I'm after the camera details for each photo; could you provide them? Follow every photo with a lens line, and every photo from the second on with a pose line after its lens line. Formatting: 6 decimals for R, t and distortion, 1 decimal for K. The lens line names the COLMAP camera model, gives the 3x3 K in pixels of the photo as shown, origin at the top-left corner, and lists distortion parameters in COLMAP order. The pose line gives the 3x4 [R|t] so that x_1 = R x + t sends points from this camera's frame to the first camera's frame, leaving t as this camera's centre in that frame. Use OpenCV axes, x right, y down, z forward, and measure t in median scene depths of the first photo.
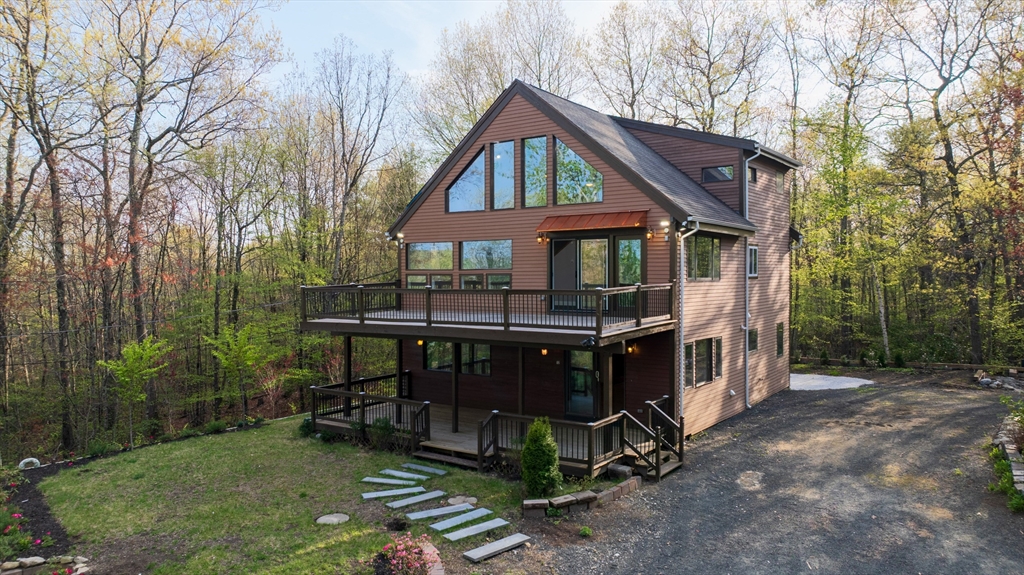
lens RADIAL K [[737.8, 0, 513.6], [0, 737.8, 286.7], [0, 0, 1]] dist [-0.005553, 0.006297]
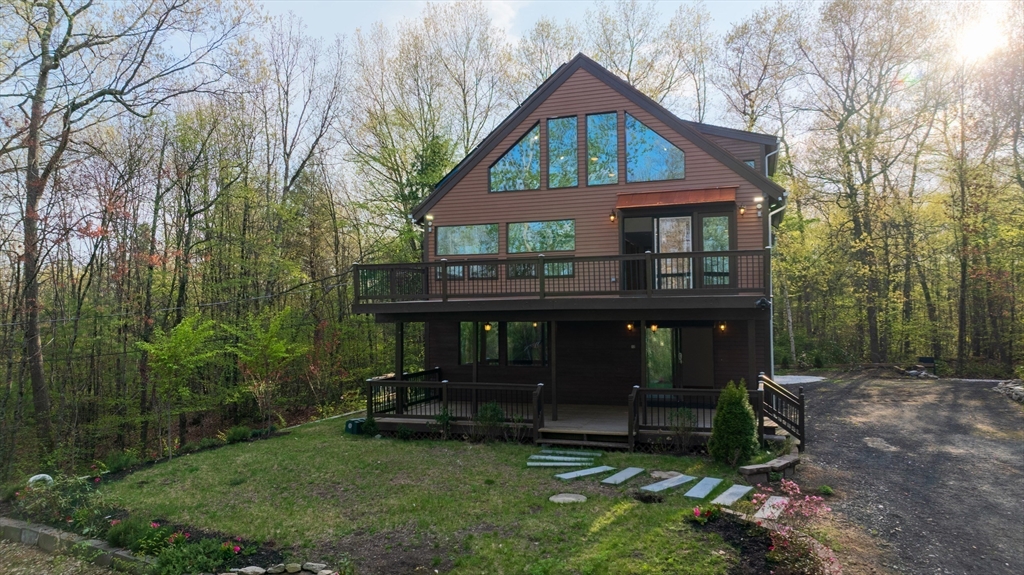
lens RADIAL K [[737.8, 0, 511.9], [0, 737.8, 287.1], [0, 0, 1]] dist [-0.005553, 0.006297]
pose [[0.957285, 0.008684, 0.289015, -0.355338], [0.009715, 0.998019, -0.062164, 0.081454], [-0.288982, 0.062317, 0.955304, 0.128290]]
